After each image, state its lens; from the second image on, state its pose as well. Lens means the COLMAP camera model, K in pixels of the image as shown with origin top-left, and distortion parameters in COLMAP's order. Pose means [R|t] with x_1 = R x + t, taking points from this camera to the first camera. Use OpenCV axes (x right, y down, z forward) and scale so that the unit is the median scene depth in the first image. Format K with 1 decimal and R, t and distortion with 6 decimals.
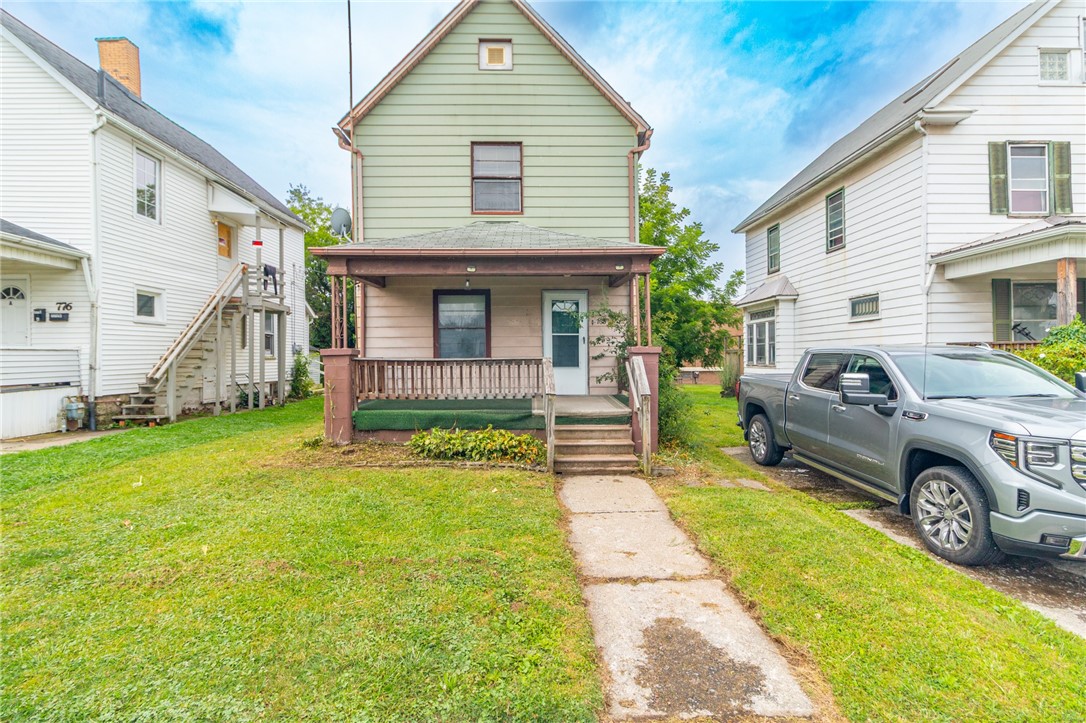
lens RADIAL K [[506.5, 0, 541.5], [0, 506.5, 360.2], [0, 0, 1]] dist [-0.001323, 0.004258]
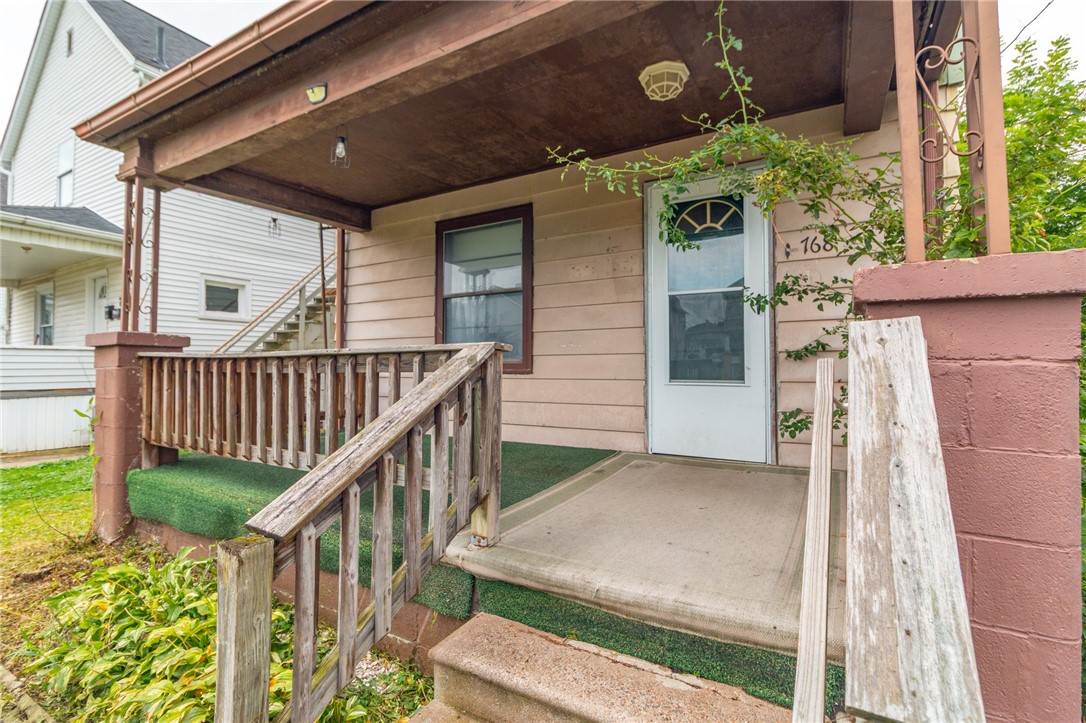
lens RADIAL K [[506.5, 0, 544.8], [0, 506.5, 357.2], [0, 0, 1]] dist [-0.001323, 0.004258]
pose [[0.852667, -0.006298, -0.522416, 0.139624], [-0.006537, 0.999720, -0.022721, 0.005835], [0.522413, 0.022789, 0.852388, 0.628891]]
